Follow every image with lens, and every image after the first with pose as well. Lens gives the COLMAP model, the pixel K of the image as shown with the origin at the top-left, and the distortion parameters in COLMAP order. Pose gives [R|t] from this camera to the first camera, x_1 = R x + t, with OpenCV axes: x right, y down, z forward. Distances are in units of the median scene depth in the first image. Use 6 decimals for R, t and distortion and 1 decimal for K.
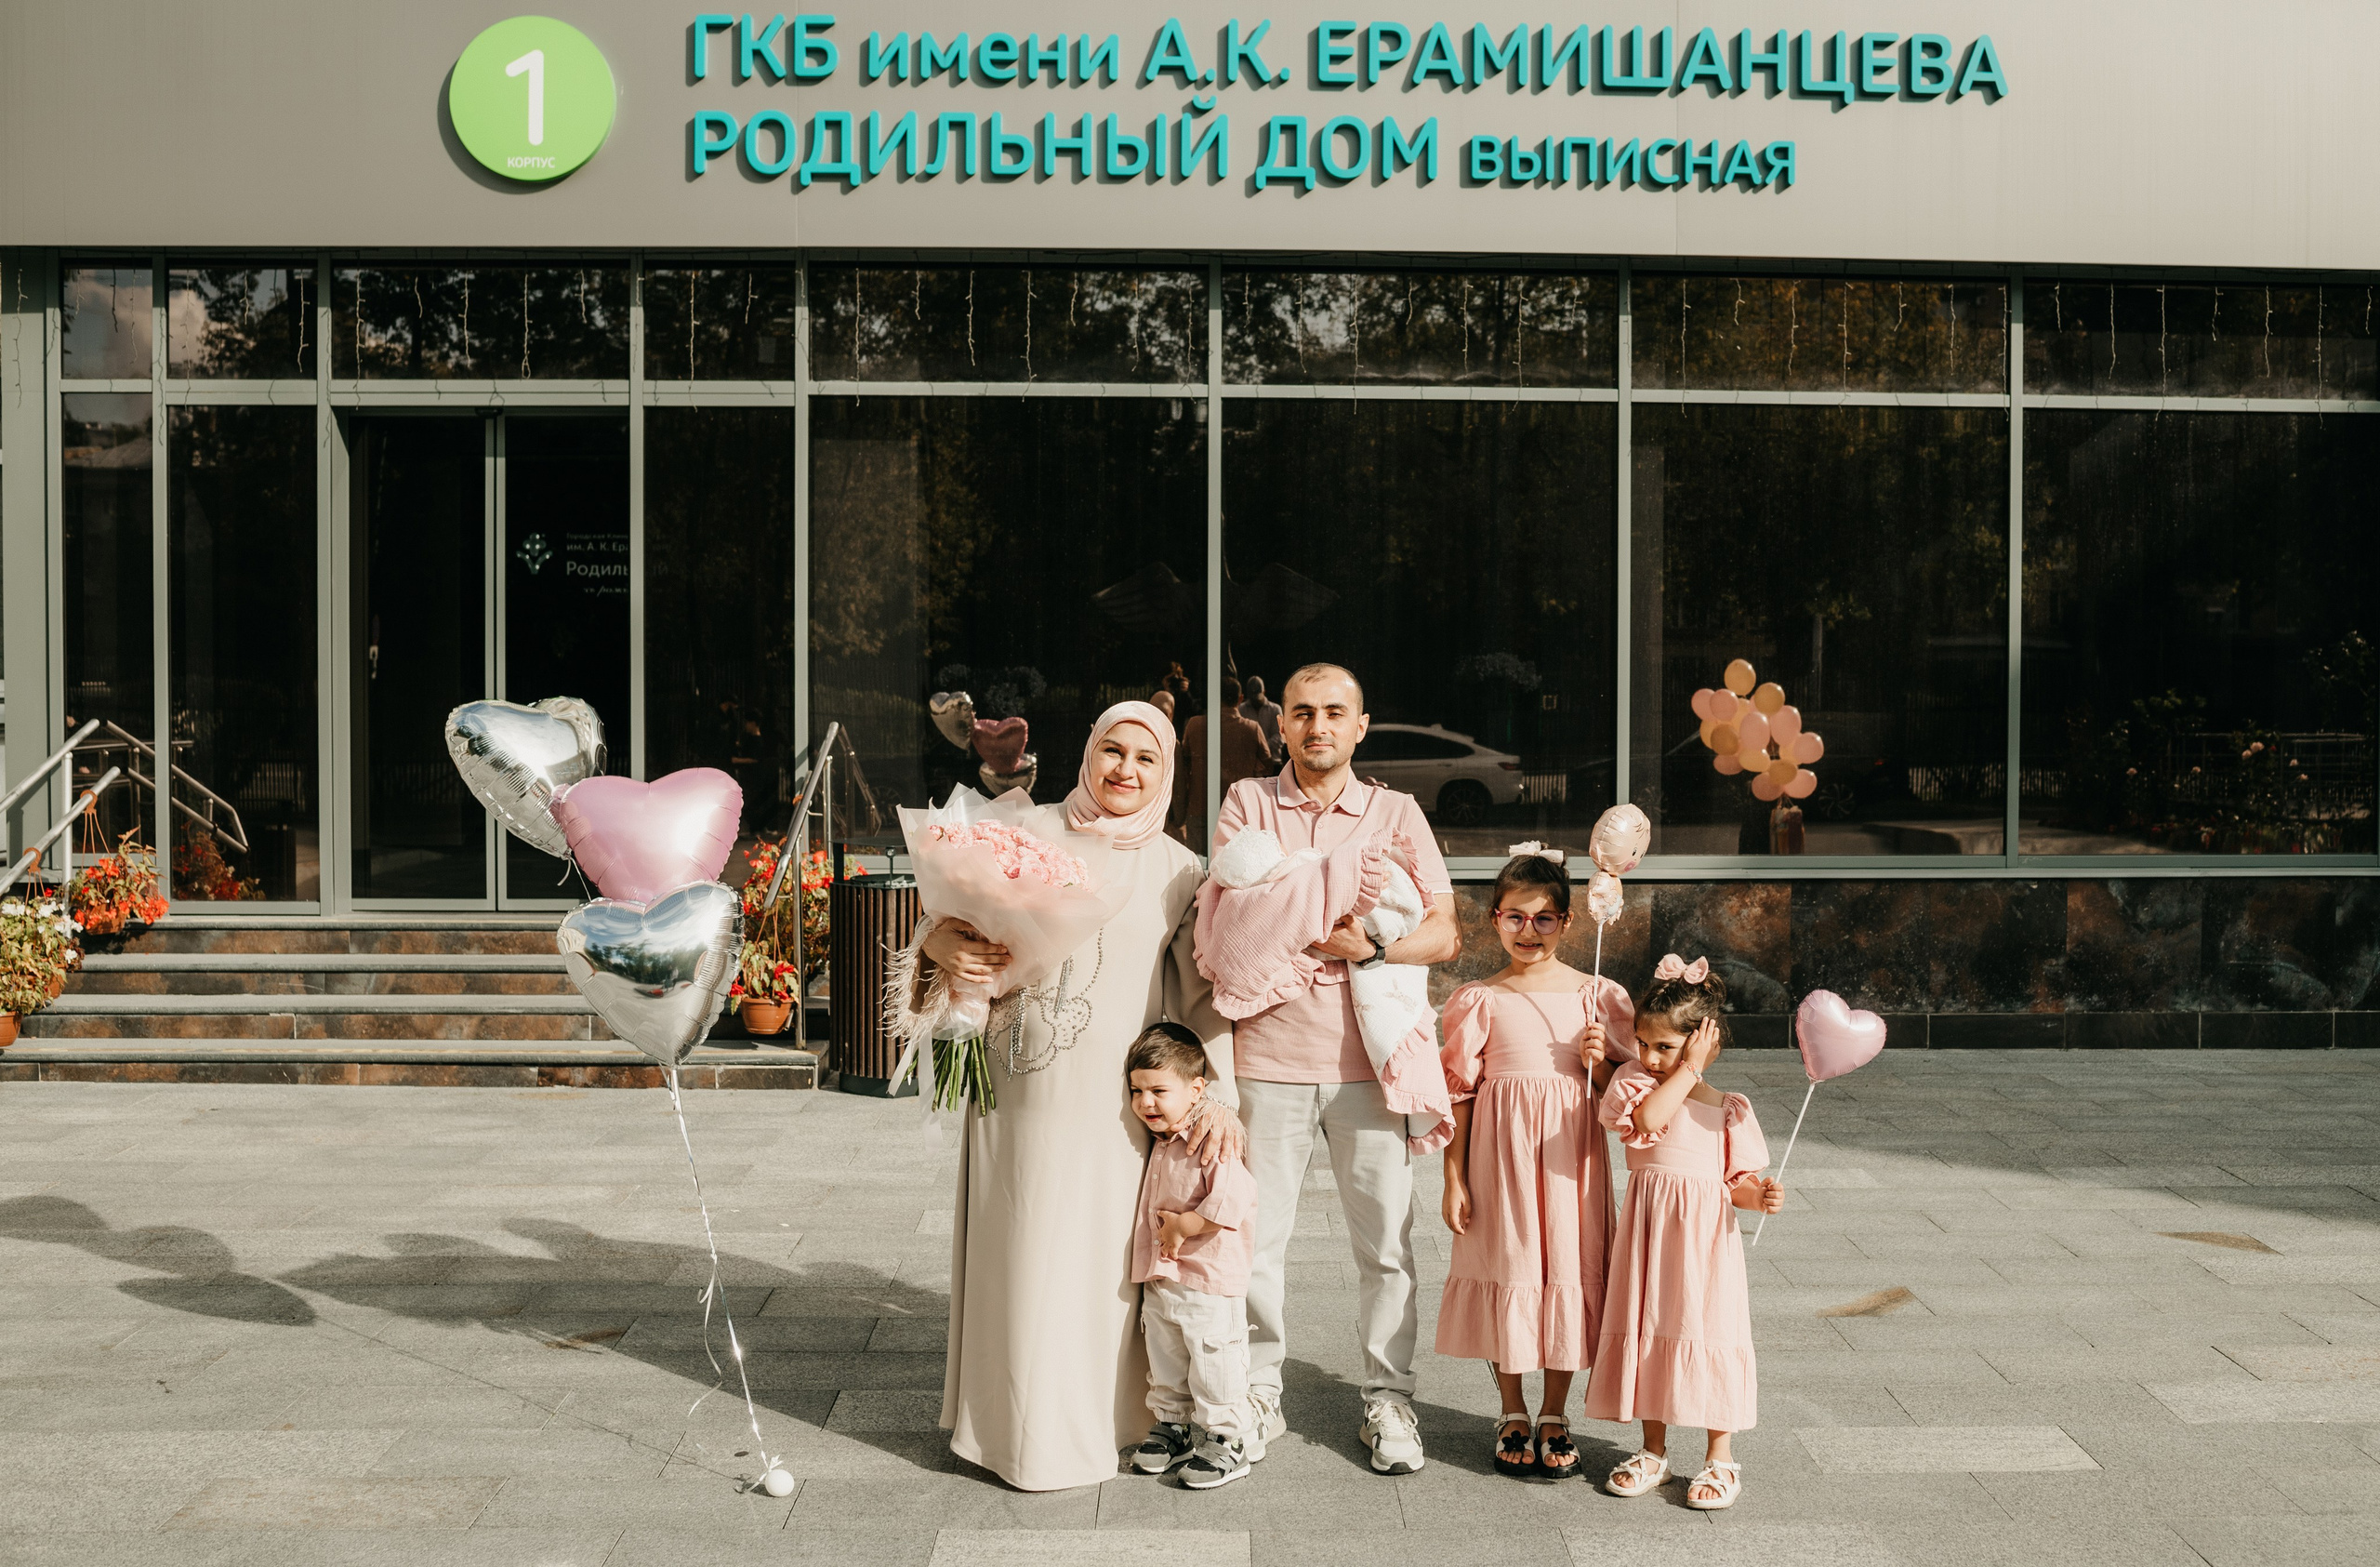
lens RADIAL K [[2066.1, 0, 1276.0], [0, 2066.1, 796.9], [0, 0, 1]] dist [-0.088619, 0.056217]
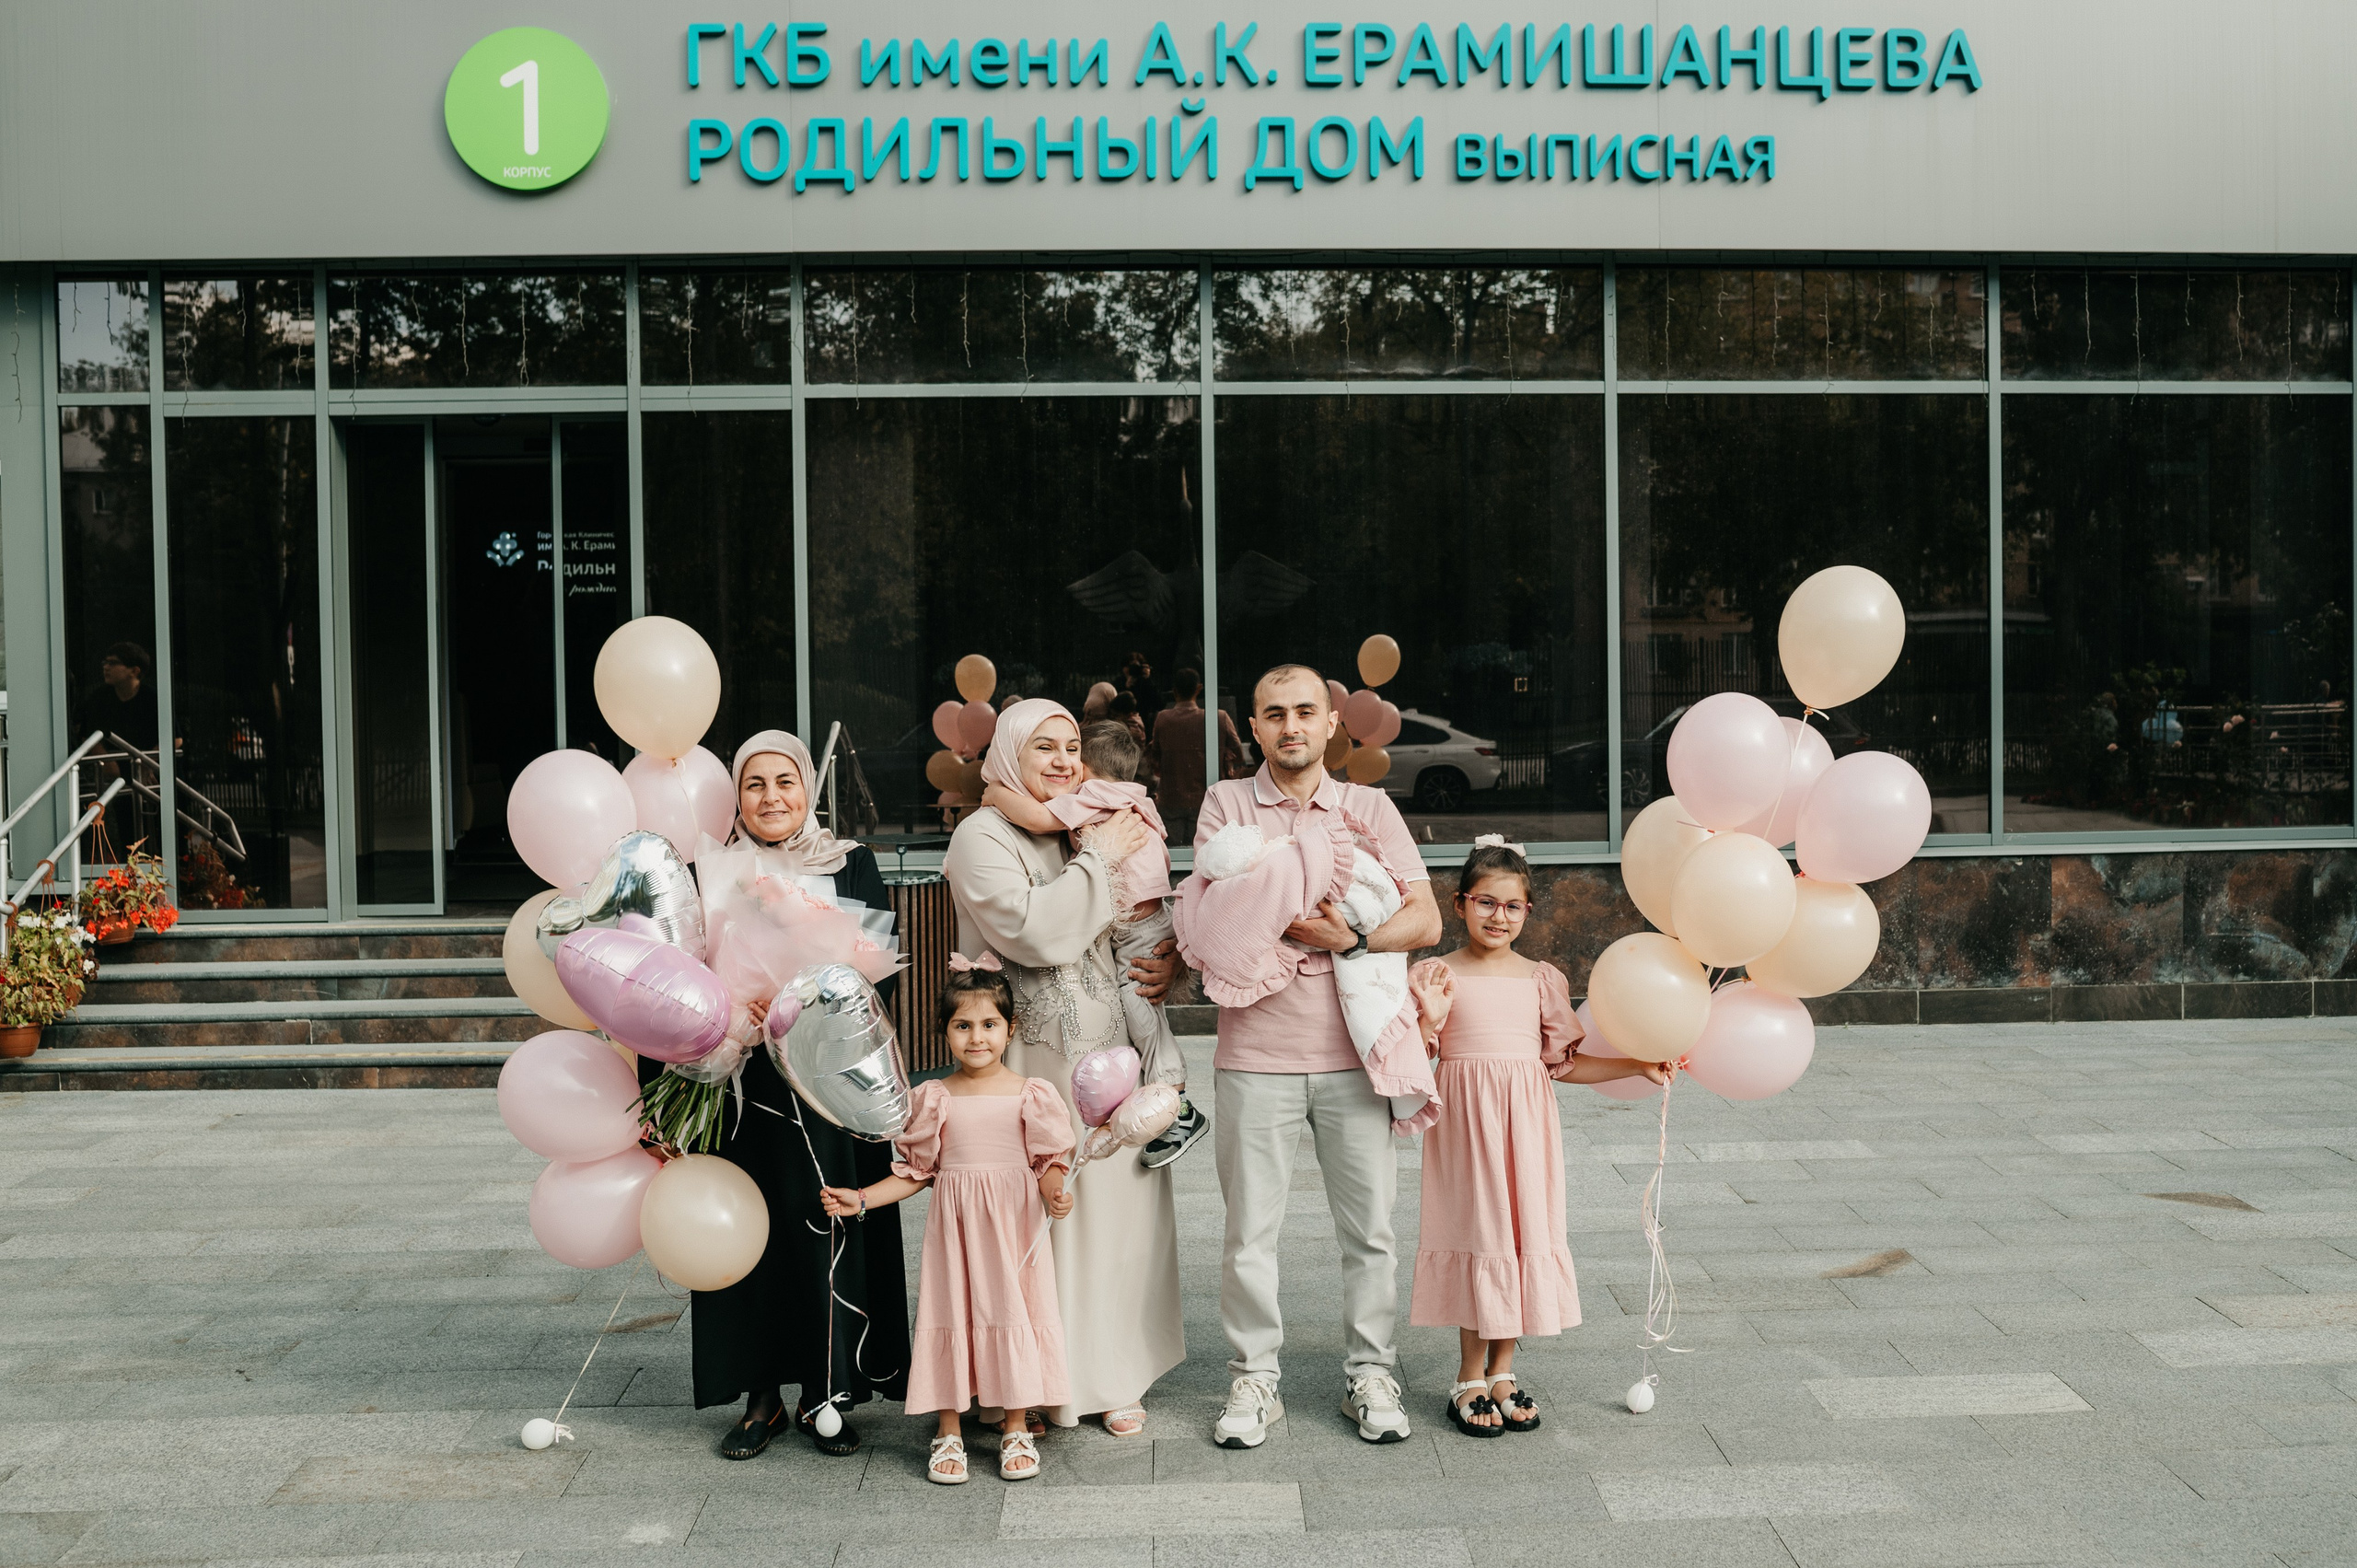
lens RADIAL K [[2320.0, 0, 1176.9], [0, 2320.0, 799.7], [0, 0, 1]] dist [-0.088969, 0.044407]
pose [[0.999811, -0.017040, 0.009365, -0.060710], [0.016953, 0.999813, 0.009272, -0.005861], [-0.009522, -0.009112, 0.999913, -0.143971]]
